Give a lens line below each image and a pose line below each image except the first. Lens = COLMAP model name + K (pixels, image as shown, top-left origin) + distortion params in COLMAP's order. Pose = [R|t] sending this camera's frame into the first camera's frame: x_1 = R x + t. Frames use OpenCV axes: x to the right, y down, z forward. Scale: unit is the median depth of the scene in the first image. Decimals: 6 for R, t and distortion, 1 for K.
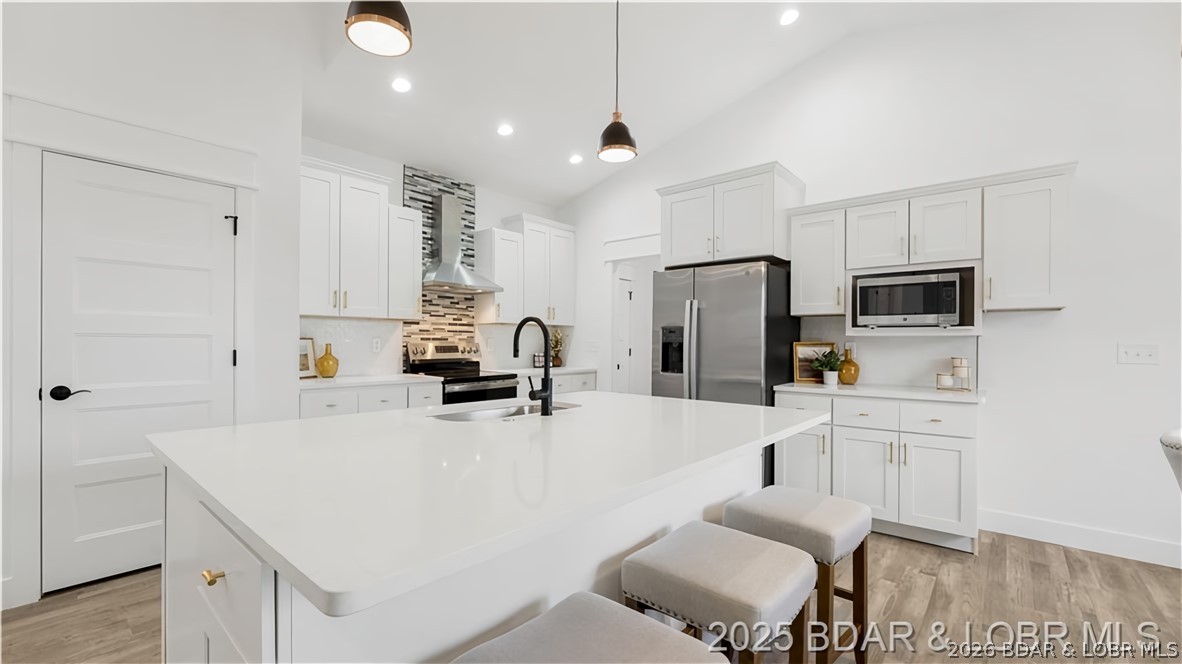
lens RADIAL K [[490.7, 0, 586.2], [0, 490.7, 340.6], [0, 0, 1]] dist [-0.000737, 0.000025]
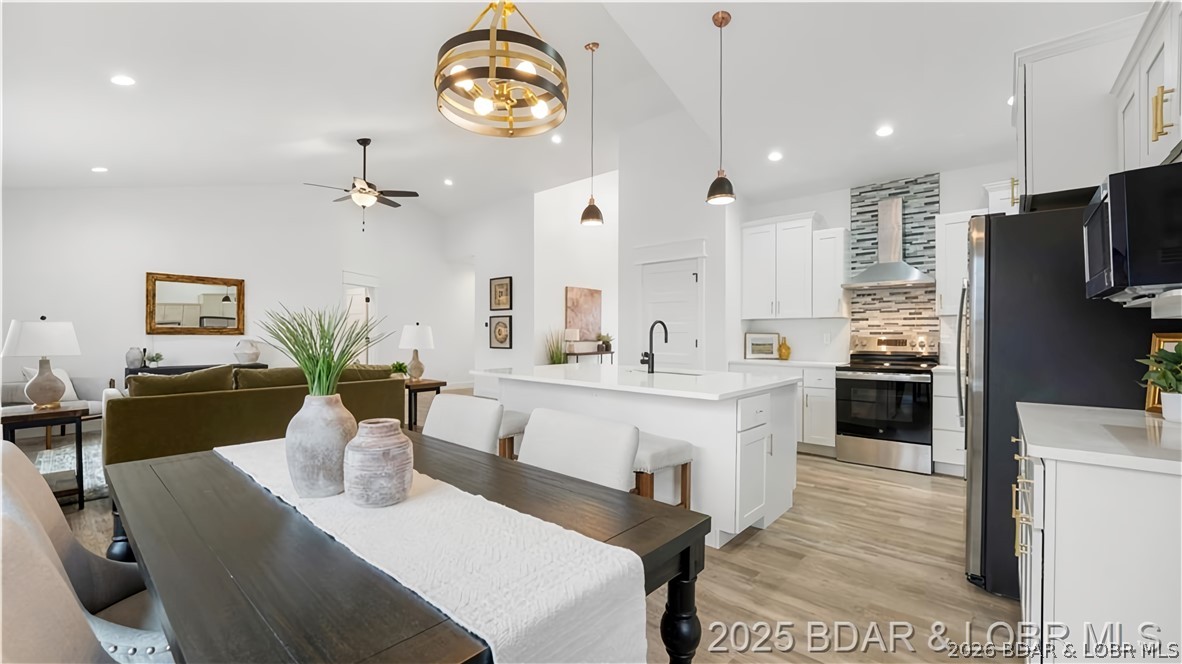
lens RADIAL K [[489.8, 0, 591.3], [0, 489.8, 334.7], [0, 0, 1]] dist [-0.001752, -0.000093]
pose [[0.016946, -0.005965, -0.999839, 0.850112], [0.000970, 0.999982, -0.005949, 0.007181], [0.999856, -0.000869, 0.016952, 0.359288]]
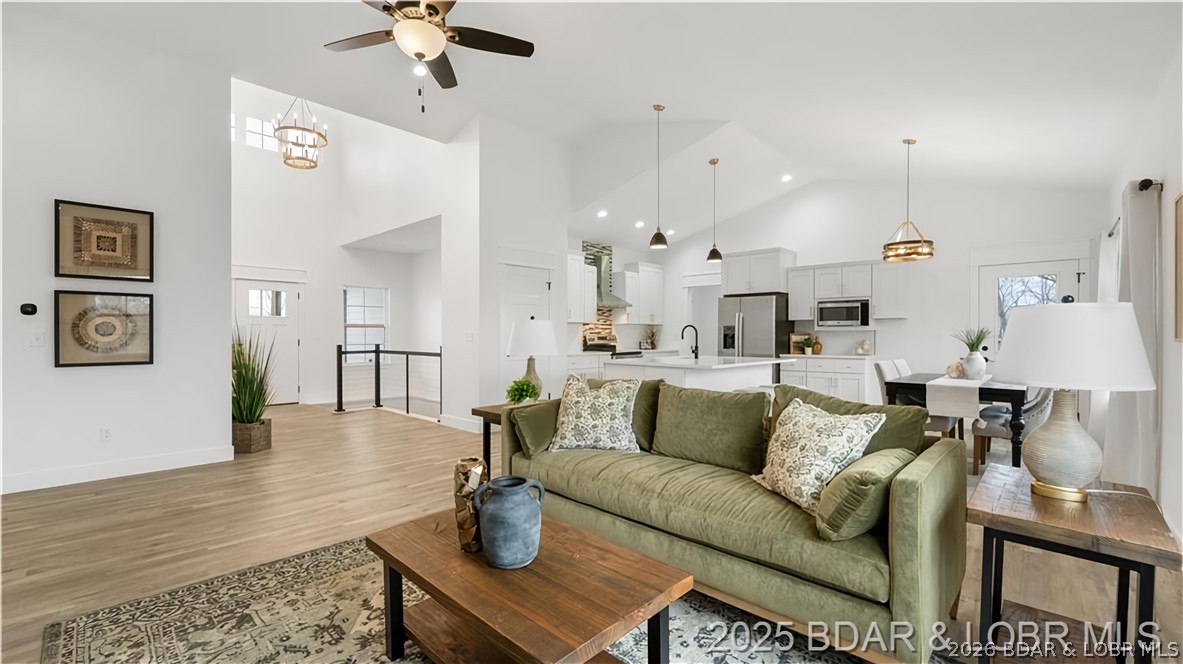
lens RADIAL K [[490.2, 0, 591.8], [0, 490.2, 334.7], [0, 0, 1]] dist [-0.001752, -0.000093]
pose [[0.999753, -0.005677, -0.021477, -0.312319], [0.005746, 0.999979, 0.003143, -0.002257], [0.021459, -0.003265, 0.999764, -0.924228]]
